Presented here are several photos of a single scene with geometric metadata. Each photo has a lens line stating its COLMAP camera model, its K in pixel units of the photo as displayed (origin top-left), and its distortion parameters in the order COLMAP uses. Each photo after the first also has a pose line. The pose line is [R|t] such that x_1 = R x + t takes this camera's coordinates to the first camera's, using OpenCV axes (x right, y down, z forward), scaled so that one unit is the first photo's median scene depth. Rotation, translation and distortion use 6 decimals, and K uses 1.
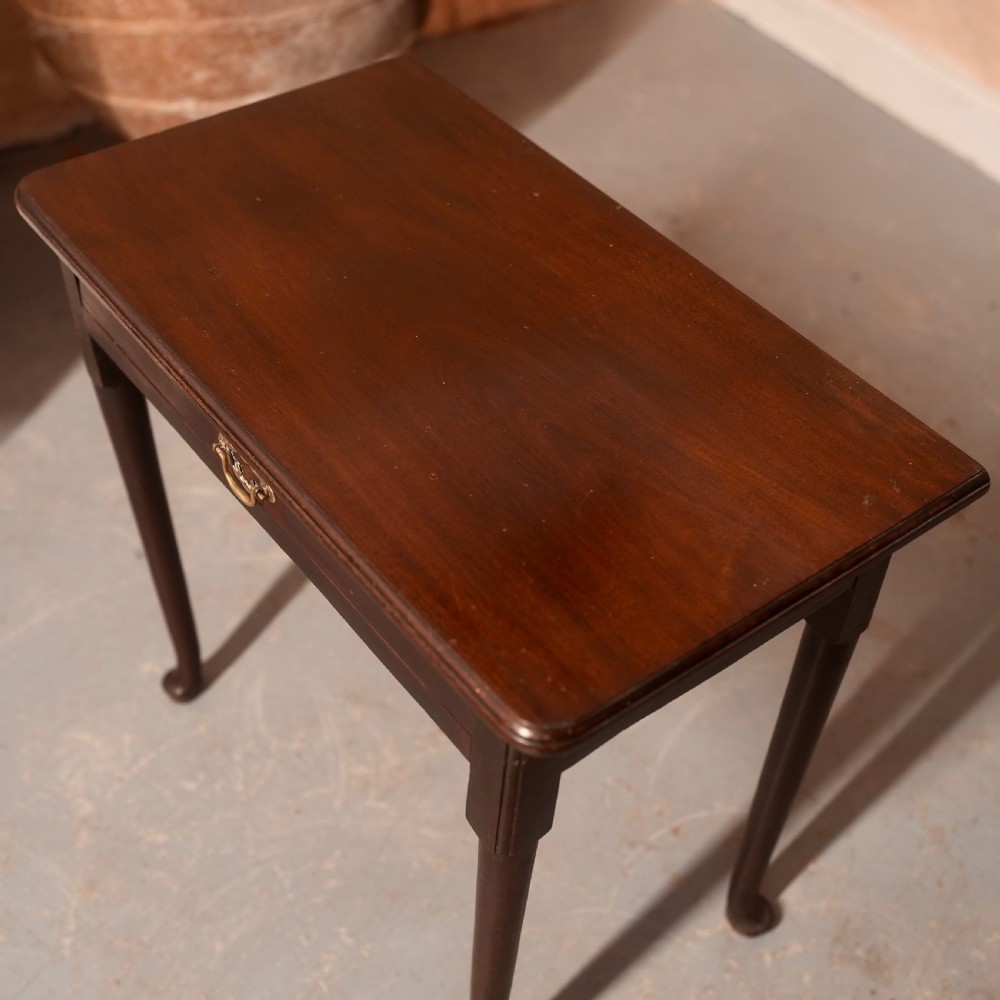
lens RADIAL K [[1462.2, 0, 480.4], [0, 1462.2, 513.1], [0, 0, 1]] dist [0.025585, 0.000000]
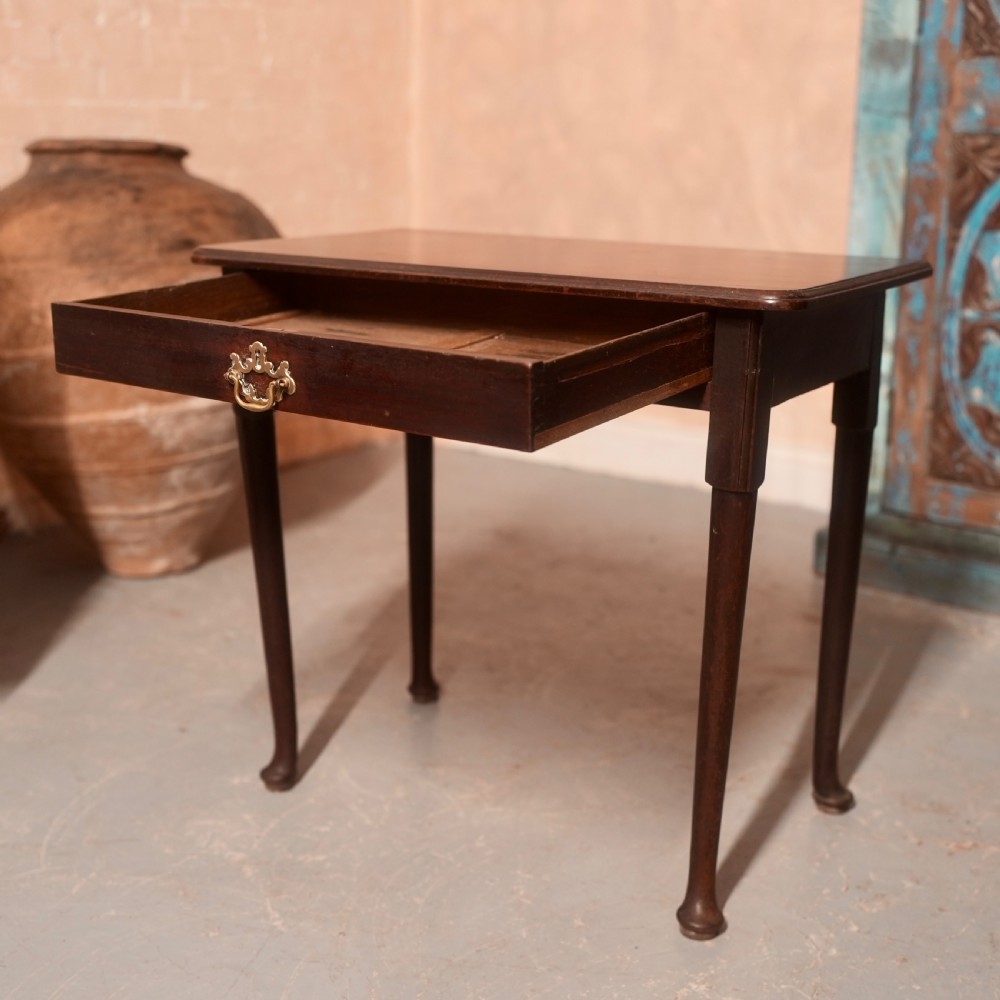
lens RADIAL K [[1462.2, 0, 493.8], [0, 1462.2, 501.7], [0, 0, 1]] dist [0.025585, 0.000000]
pose [[0.938549, -0.117253, 0.324620, -0.403326], [0.261131, 0.856243, -0.445712, 0.493406], [-0.225693, 0.503091, 0.834244, -0.042831]]
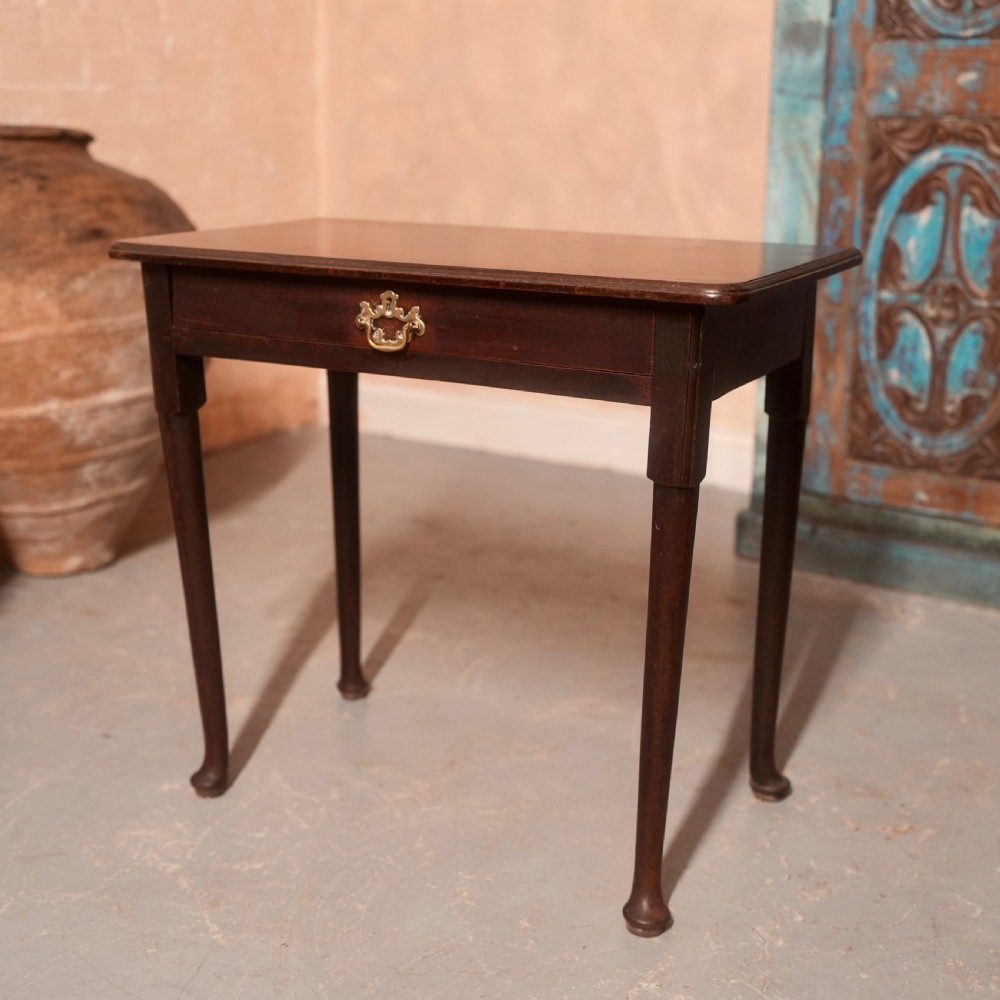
lens RADIAL K [[1462.2, 0, 487.9], [0, 1462.2, 497.3], [0, 0, 1]] dist [0.025585, 0.000000]
pose [[0.913786, -0.140988, 0.380943, -0.416117], [0.305822, 0.856021, -0.416774, 0.468400], [-0.267335, 0.497343, 0.825337, -0.030398]]
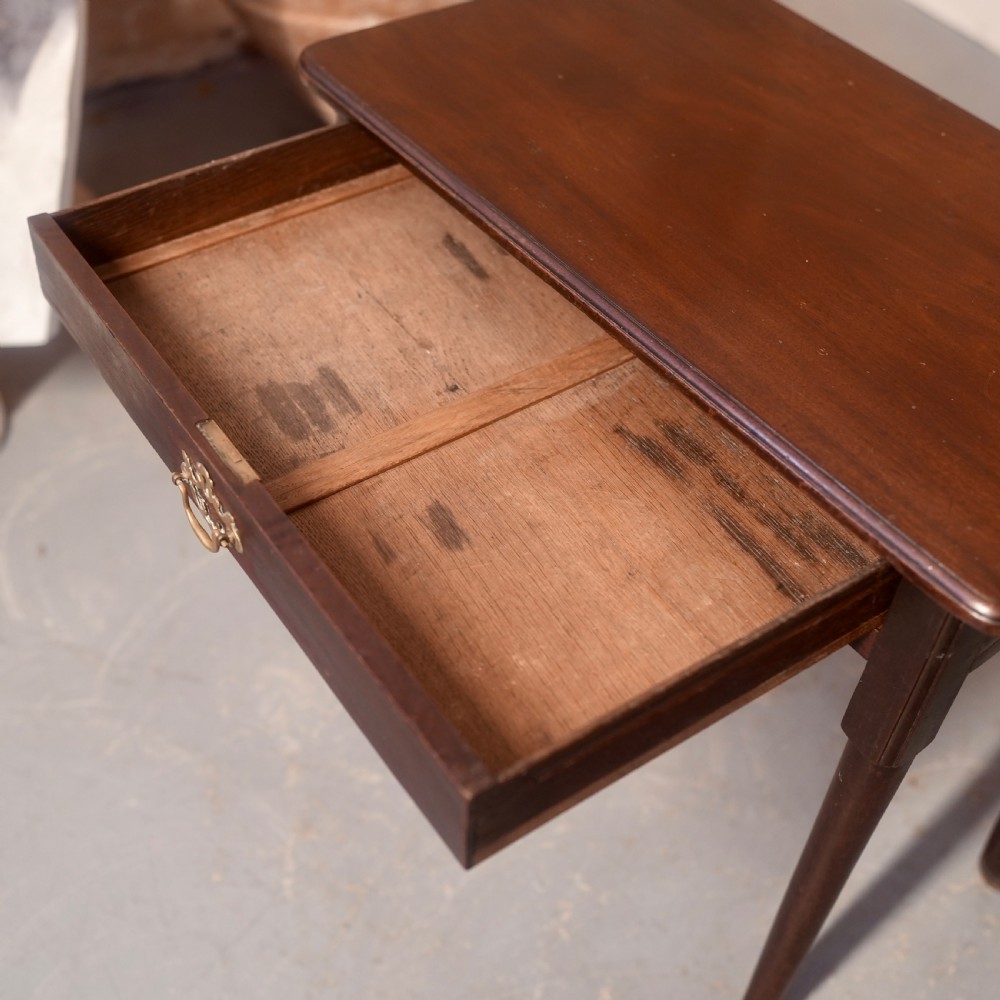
lens RADIAL K [[1462.2, 0, 504.2], [0, 1462.2, 509.5], [0, 0, 1]] dist [0.025585, 0.000000]
pose [[0.999382, 0.023750, 0.025932, -0.158952], [-0.023516, 0.999680, -0.009298, 0.054596], [-0.026145, 0.008682, 0.999620, 0.054973]]
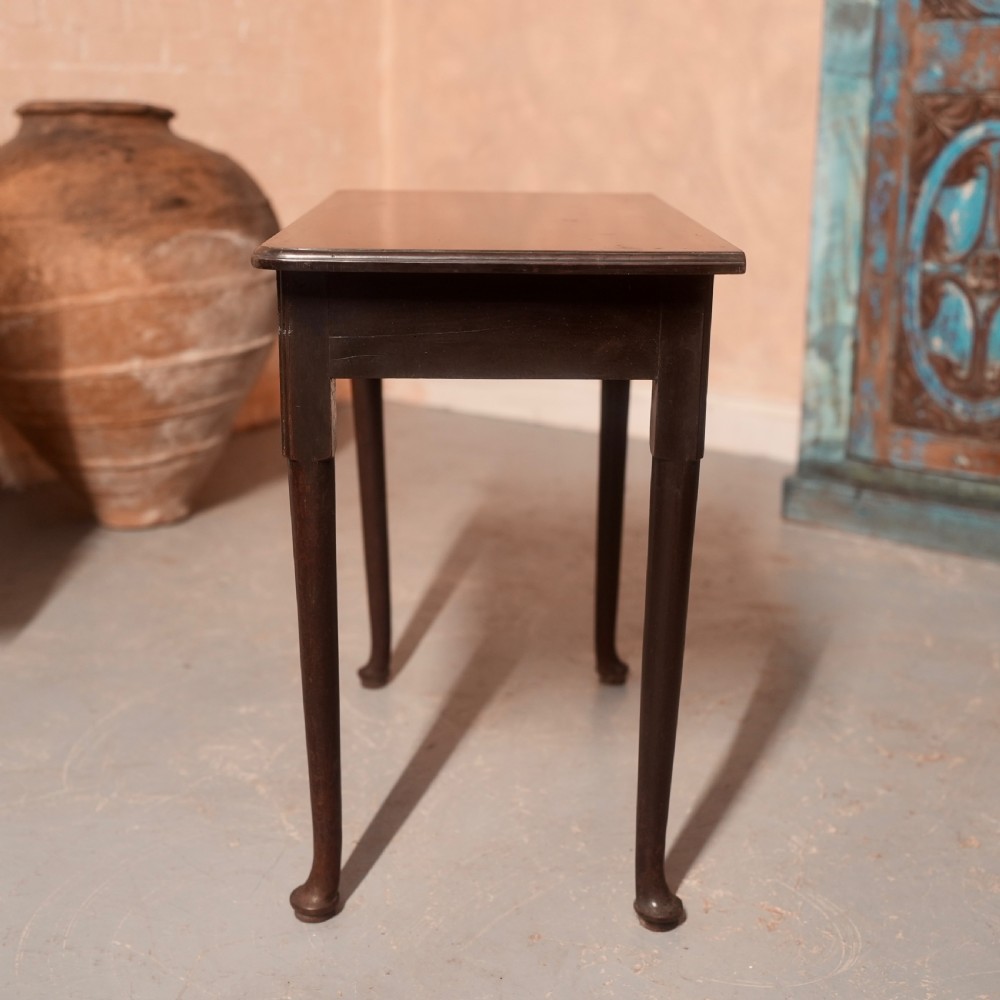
lens RADIAL K [[1462.2, 0, 488.4], [0, 1462.2, 493.4], [0, 0, 1]] dist [0.025585, 0.000000]
pose [[0.928247, -0.130497, 0.348320, -0.454736], [0.281226, 0.859120, -0.427580, 0.534947], [-0.243451, 0.494857, 0.834175, -0.072233]]
